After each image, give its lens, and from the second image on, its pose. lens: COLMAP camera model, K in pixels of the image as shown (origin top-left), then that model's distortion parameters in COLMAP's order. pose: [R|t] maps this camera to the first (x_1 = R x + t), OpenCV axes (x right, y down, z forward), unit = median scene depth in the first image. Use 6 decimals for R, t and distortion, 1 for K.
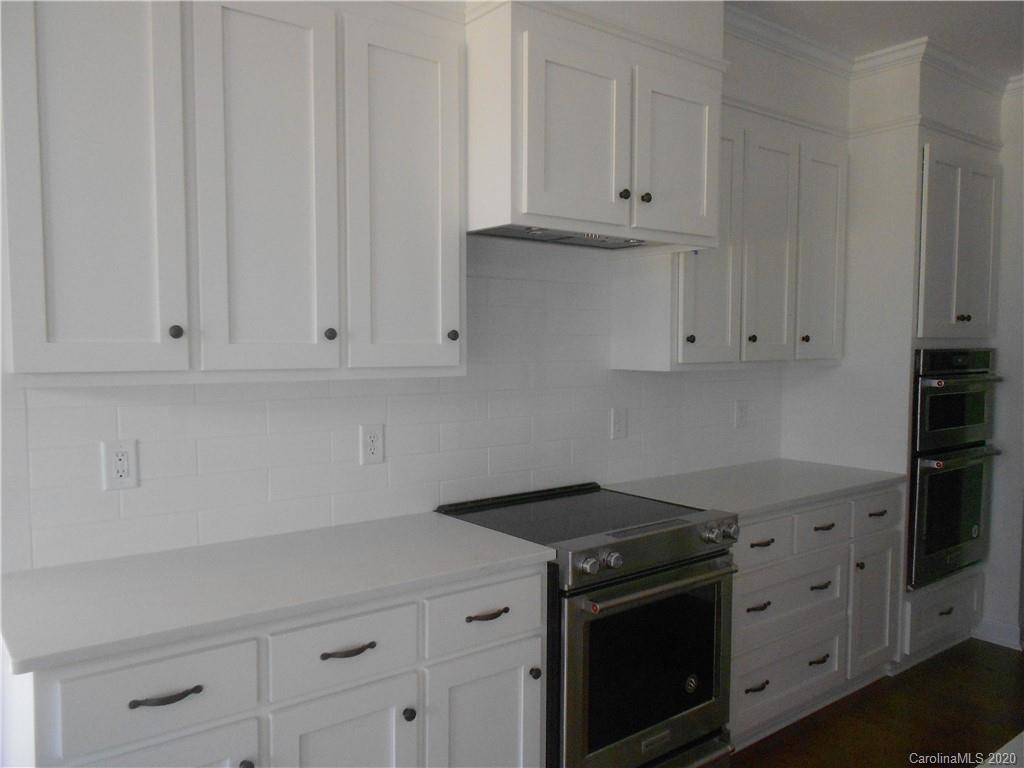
lens RADIAL K [[813.0, 0, 526.5], [0, 813.0, 398.8], [0, 0, 1]] dist [0.000547, -0.001811]
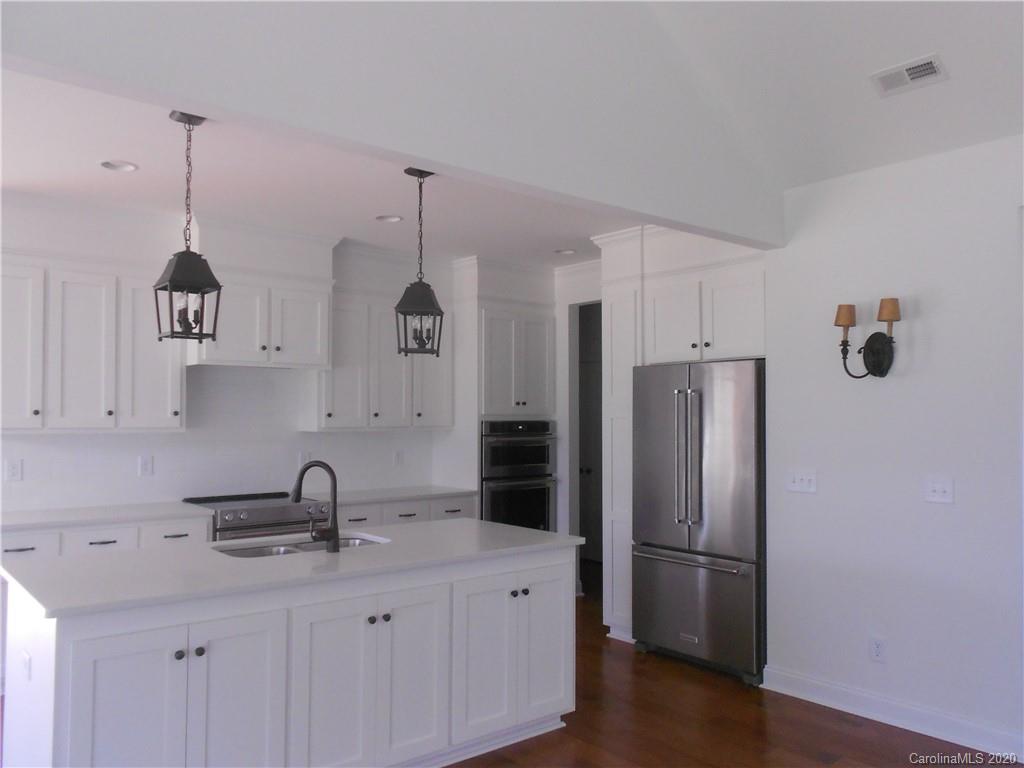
lens RADIAL K [[796.1, 0, 518.4], [0, 796.1, 404.5], [0, 0, 1]] dist [0.008681, -0.010634]
pose [[0.999698, 0.002488, 0.024443, 0.572852], [-0.000425, 0.996464, -0.084019, 0.057151], [-0.024565, 0.083984, 0.996164, -0.852889]]
